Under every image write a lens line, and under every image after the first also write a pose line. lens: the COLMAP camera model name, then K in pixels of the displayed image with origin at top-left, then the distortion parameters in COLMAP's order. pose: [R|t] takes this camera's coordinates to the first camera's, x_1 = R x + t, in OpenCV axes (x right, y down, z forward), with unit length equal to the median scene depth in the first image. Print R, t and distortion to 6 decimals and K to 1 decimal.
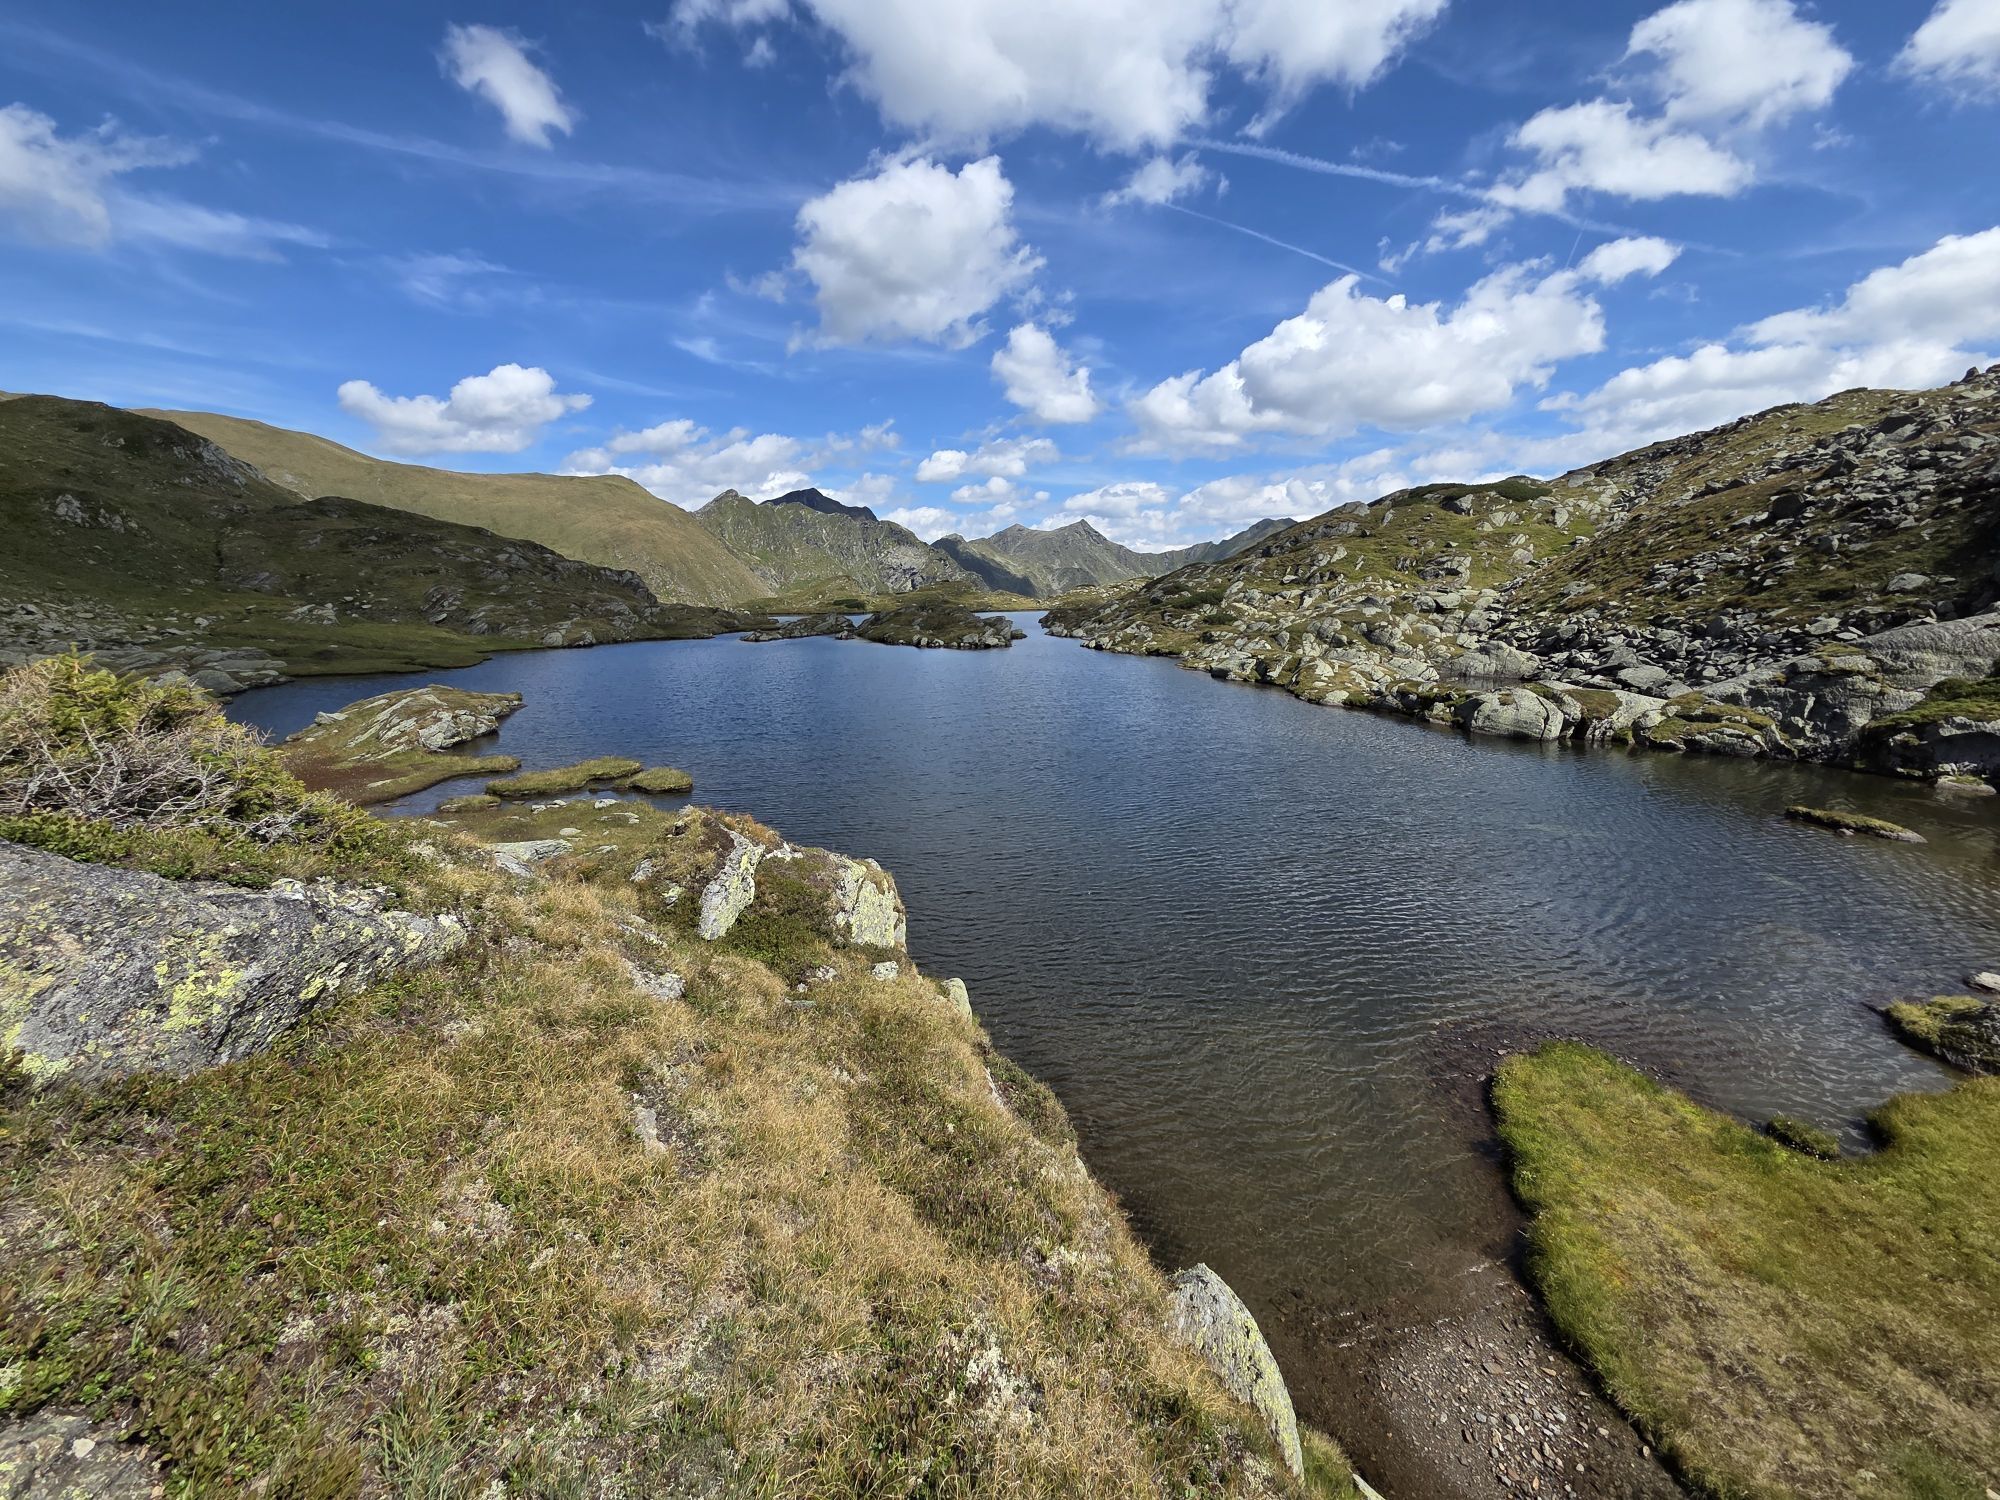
lens RADIAL K [[815.4, 0, 998.7], [0, 815.4, 751.1], [0, 0, 1]] dist [0.006248, -0.001780]
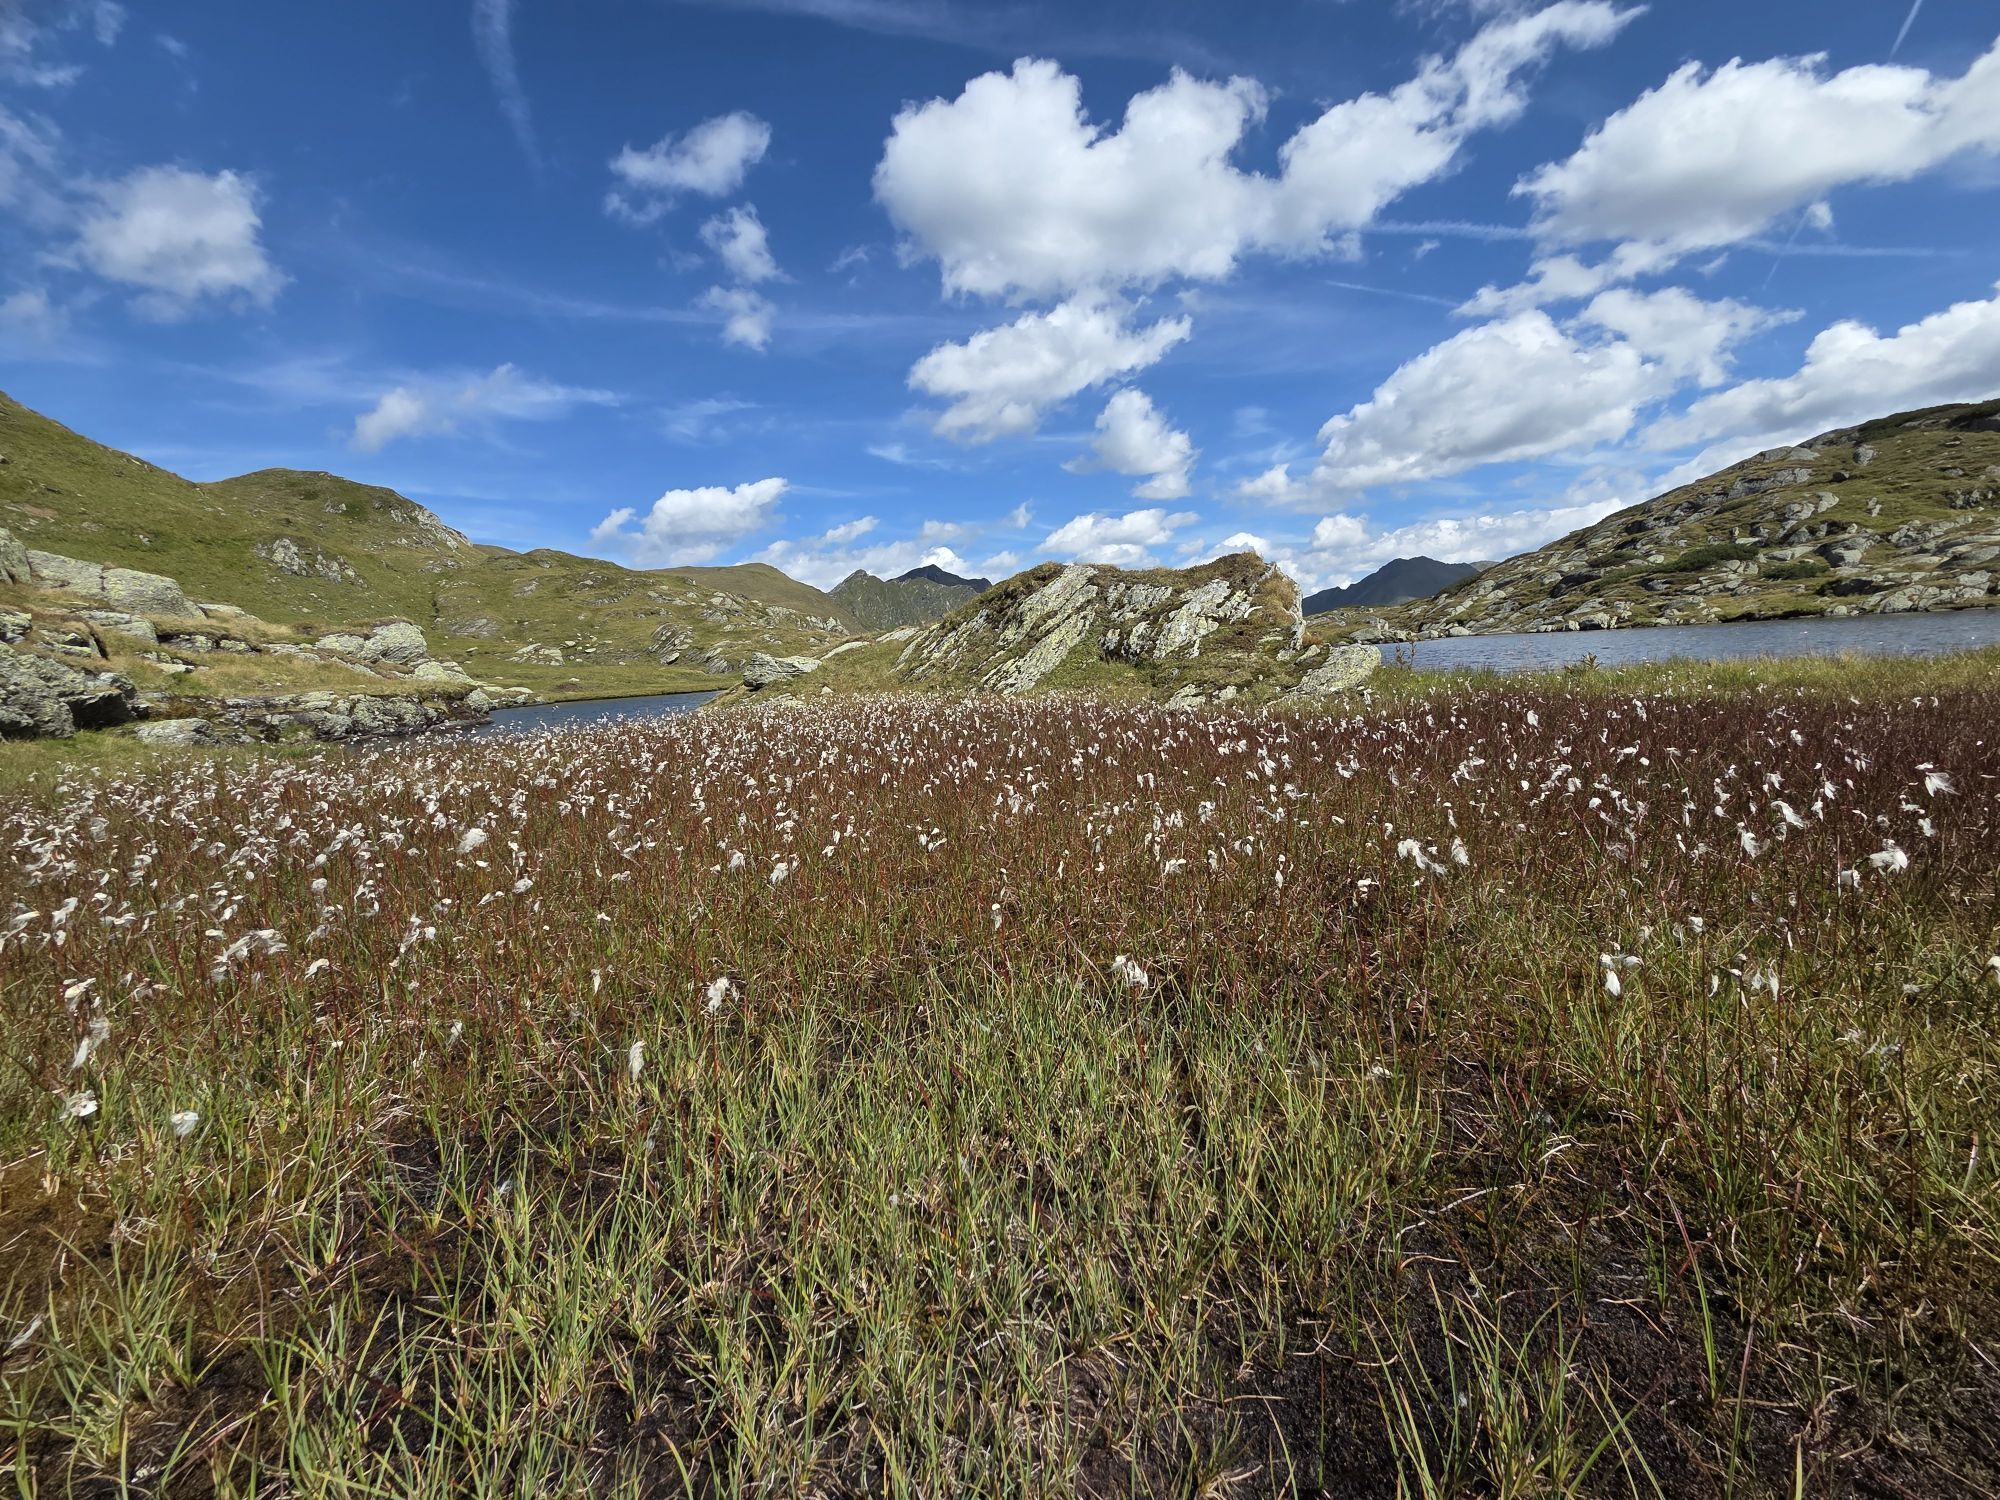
lens RADIAL K [[815.4, 0, 999.1], [0, 815.4, 753.1], [0, 0, 1]] dist [0.006248, -0.001780]
pose [[0.989109, -0.046384, -0.139683, -0.206731], [0.035403, 0.996158, -0.080095, 0.009707], [0.142862, 0.074277, 0.986952, 0.201239]]
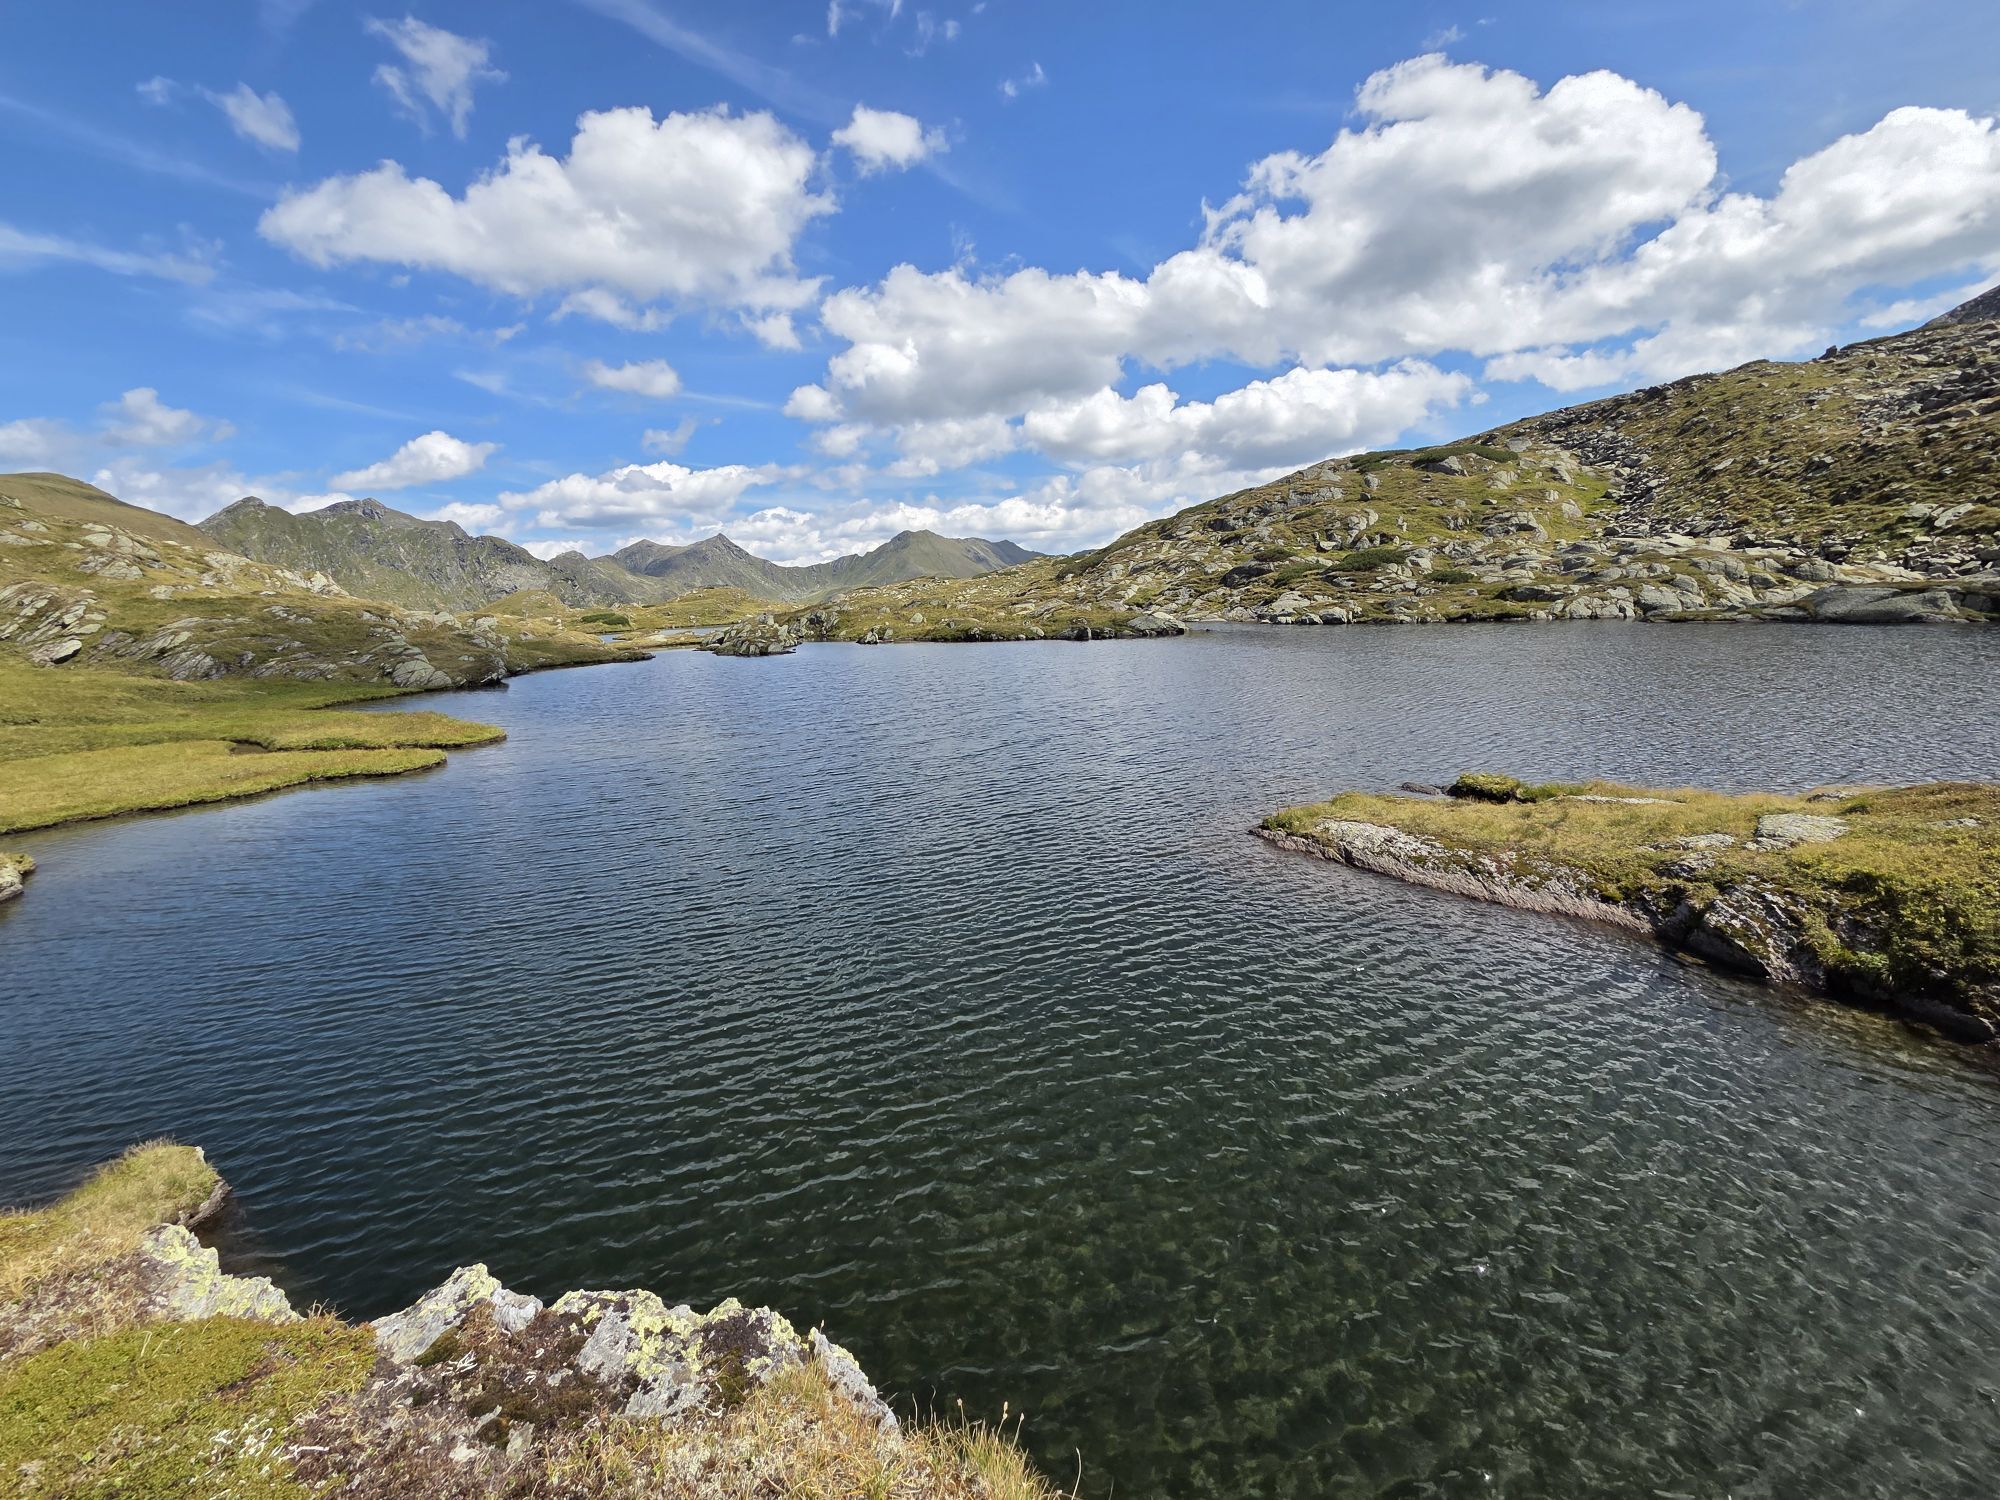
lens RADIAL K [[815.4, 0, 993.0], [0, 815.4, 743.3], [0, 0, 1]] dist [0.006248, -0.001780]
pose [[0.908243, -0.115664, 0.402141, -0.350868], [0.126272, 0.991996, 0.000132, -0.043369], [-0.398937, 0.050659, 0.915578, 0.342084]]
